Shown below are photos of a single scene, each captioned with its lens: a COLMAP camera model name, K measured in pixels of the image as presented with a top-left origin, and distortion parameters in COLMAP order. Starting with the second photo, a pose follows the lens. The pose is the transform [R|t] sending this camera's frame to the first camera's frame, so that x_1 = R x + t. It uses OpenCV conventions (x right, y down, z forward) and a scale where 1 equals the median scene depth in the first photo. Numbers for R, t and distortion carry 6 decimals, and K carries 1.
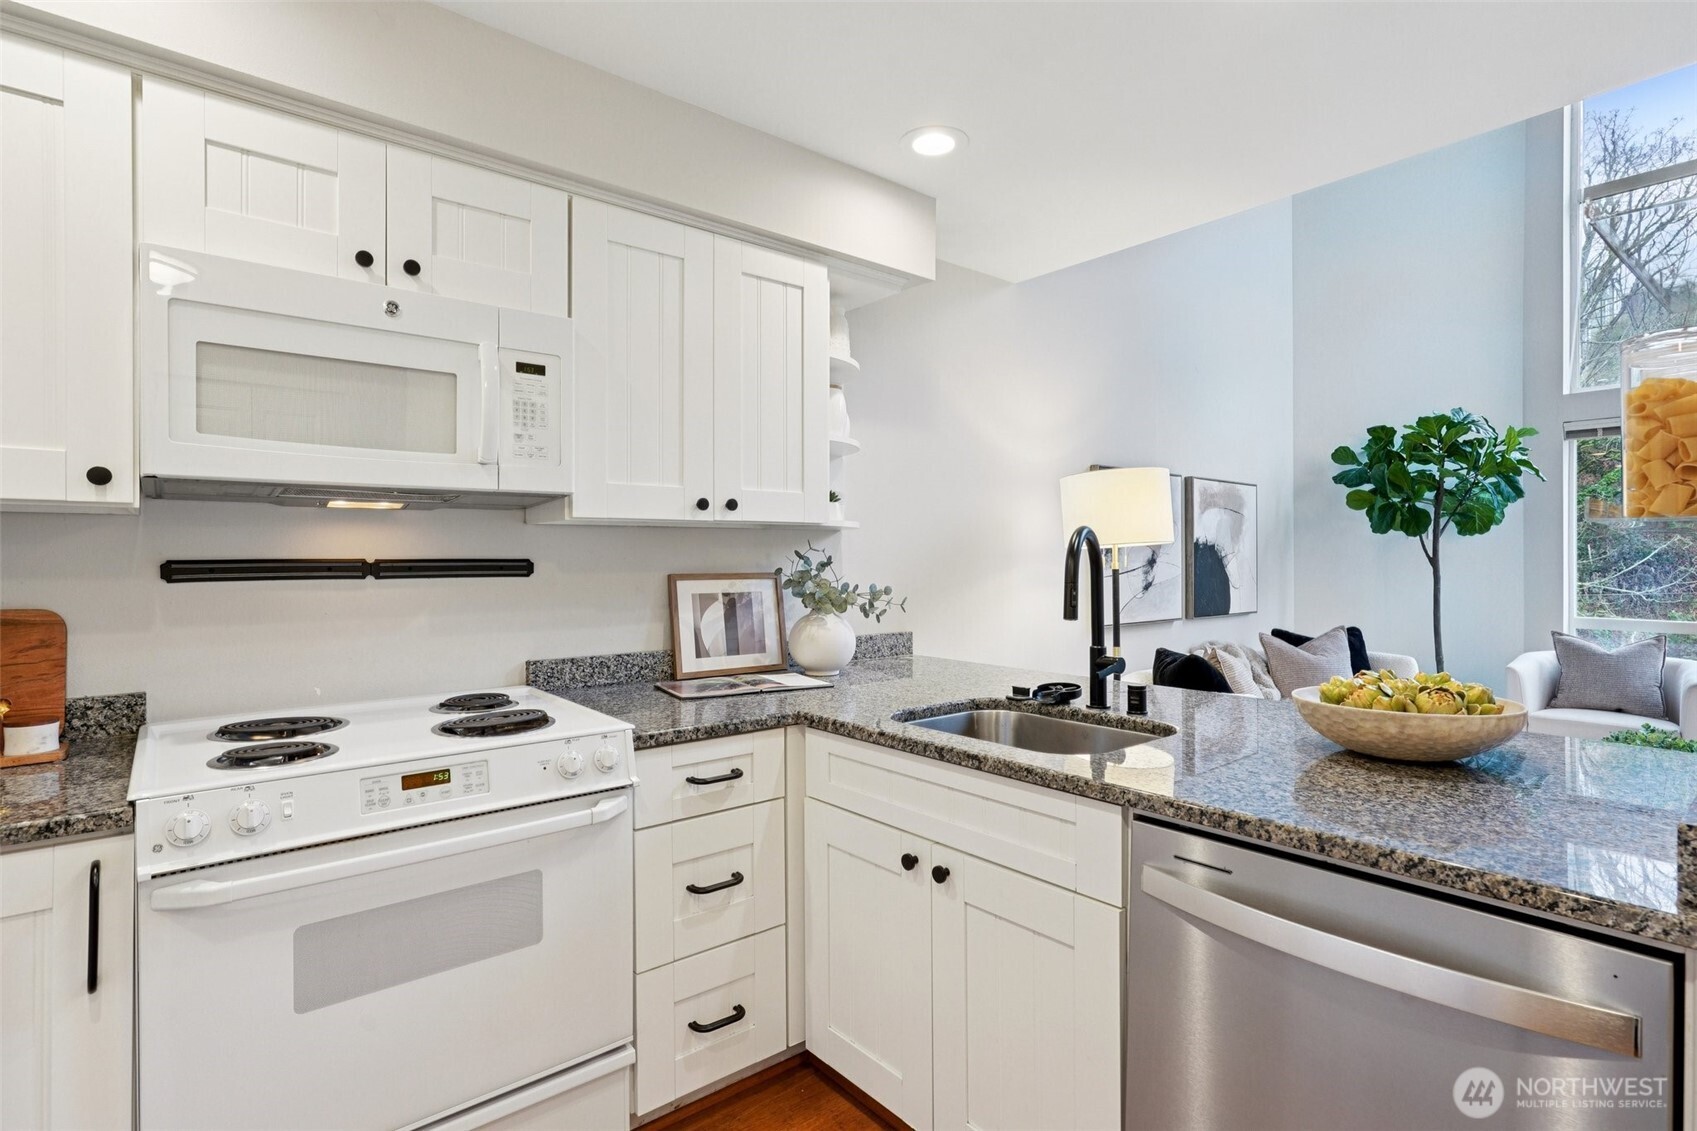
lens RADIAL K [[842.2, 0, 845.1], [0, 842.2, 559.2], [0, 0, 1]] dist [-0.005056, 0.010839]
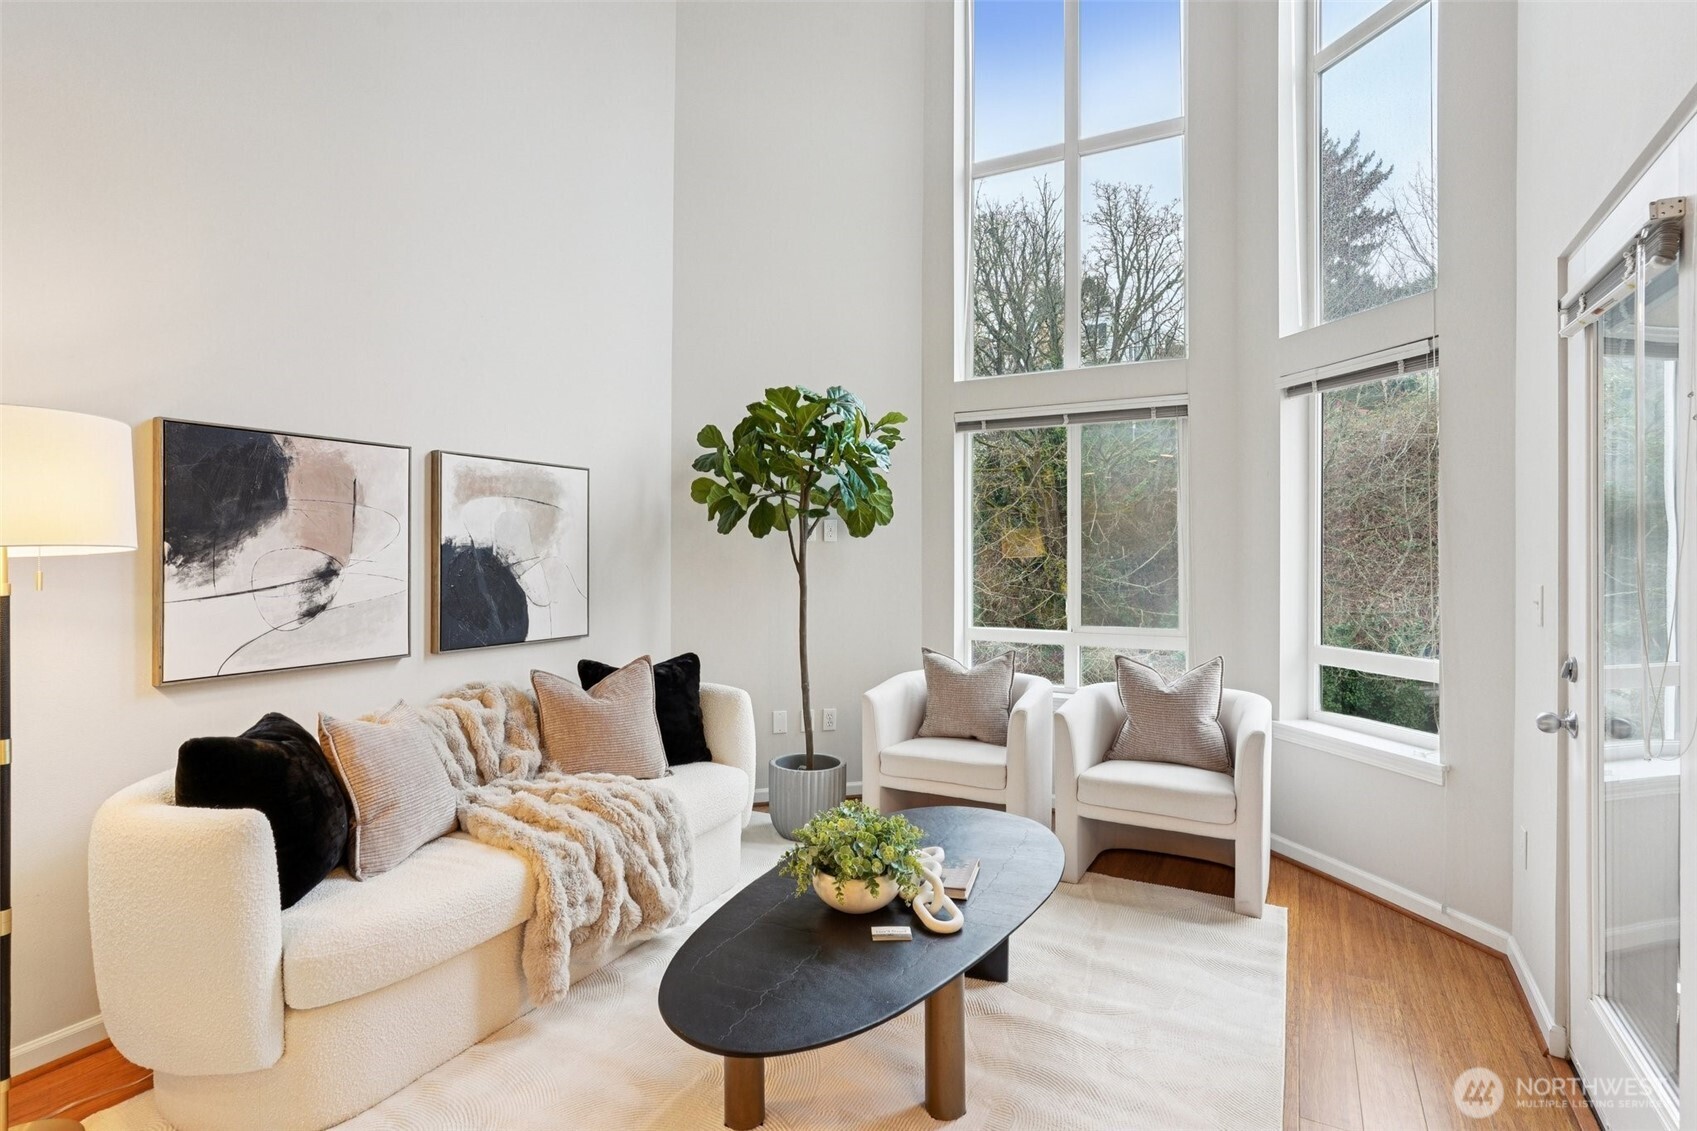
lens RADIAL K [[842.2, 0, 827.5], [0, 842.2, 536.8], [0, 0, 1]] dist [-0.005056, 0.010839]
pose [[0.938648, 0.005244, 0.344836, 1.023745], [0.003499, 0.999688, -0.024725, -0.016458], [-0.344858, 0.024414, 0.938337, 0.499650]]
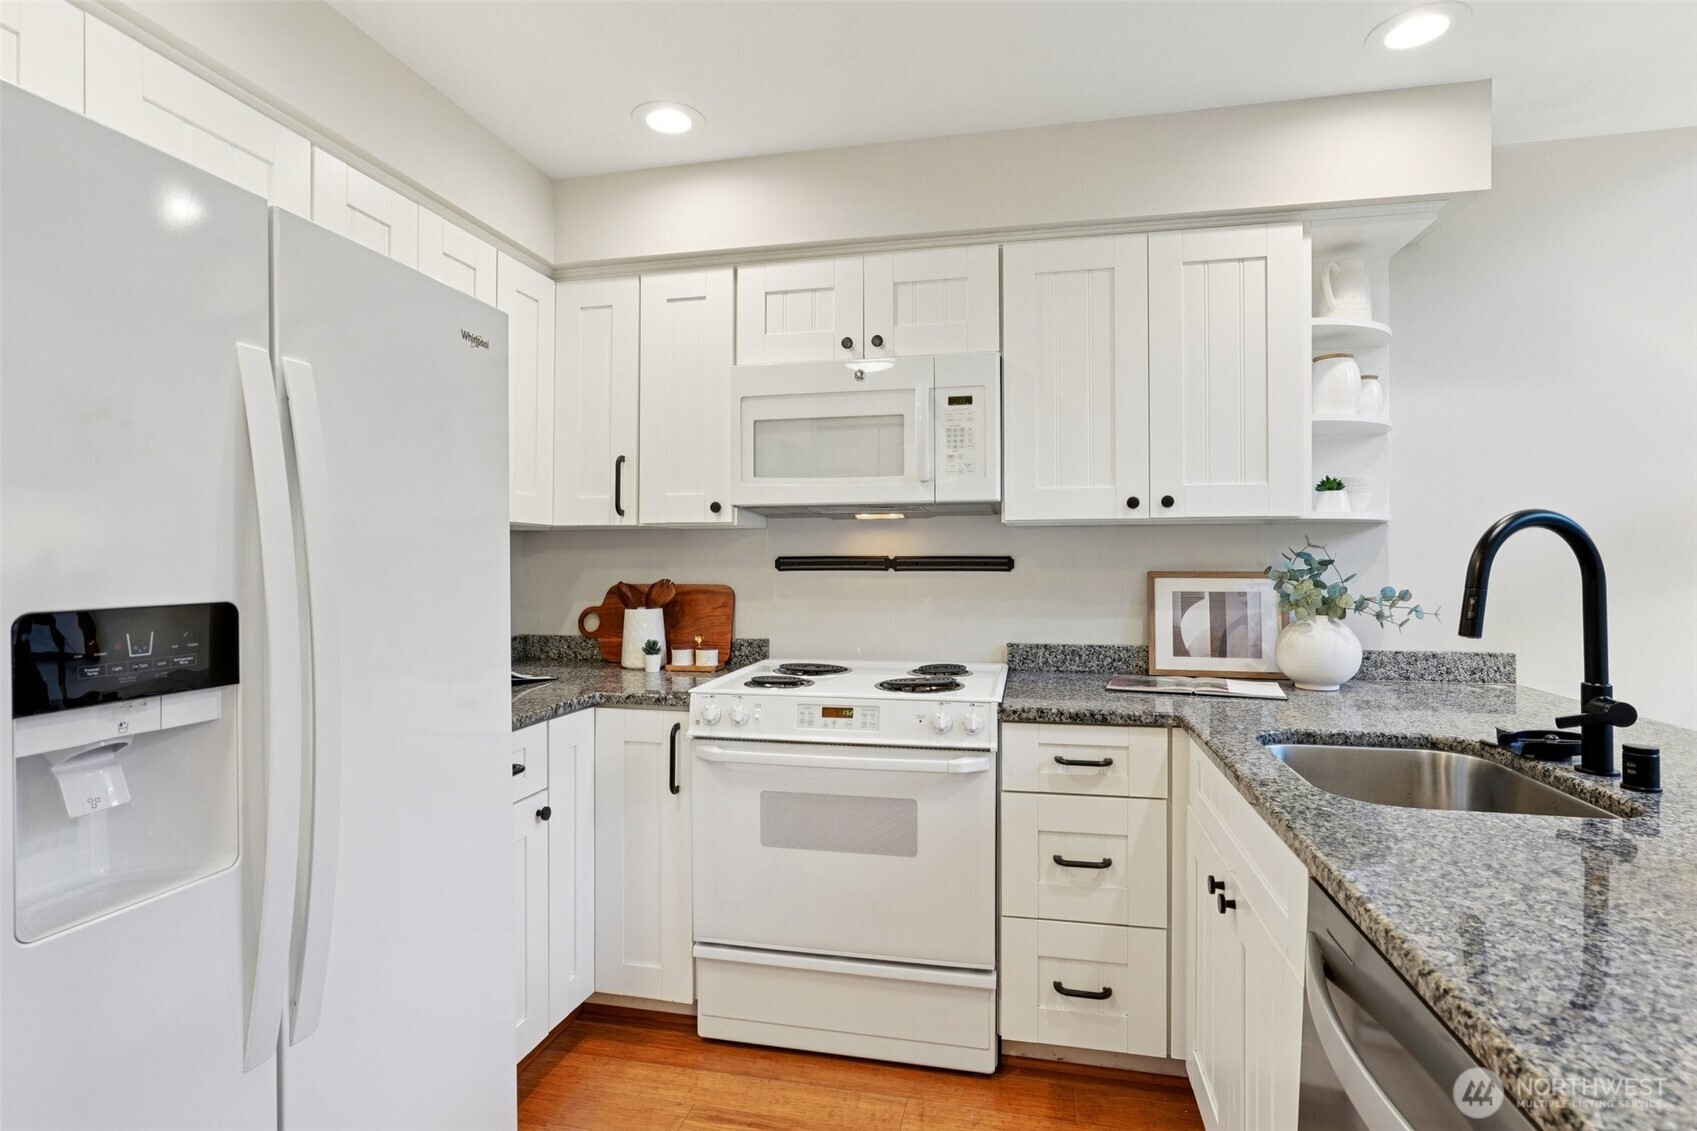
lens RADIAL K [[842.2, 0, 848.4], [0, 842.2, 561.2], [0, 0, 1]] dist [-0.005056, 0.010839]
pose [[0.627970, 0.003792, -0.778228, 0.444364], [-0.002406, 0.999993, 0.002931, 0.003980], [0.778233, 0.000032, 0.627975, 0.096236]]
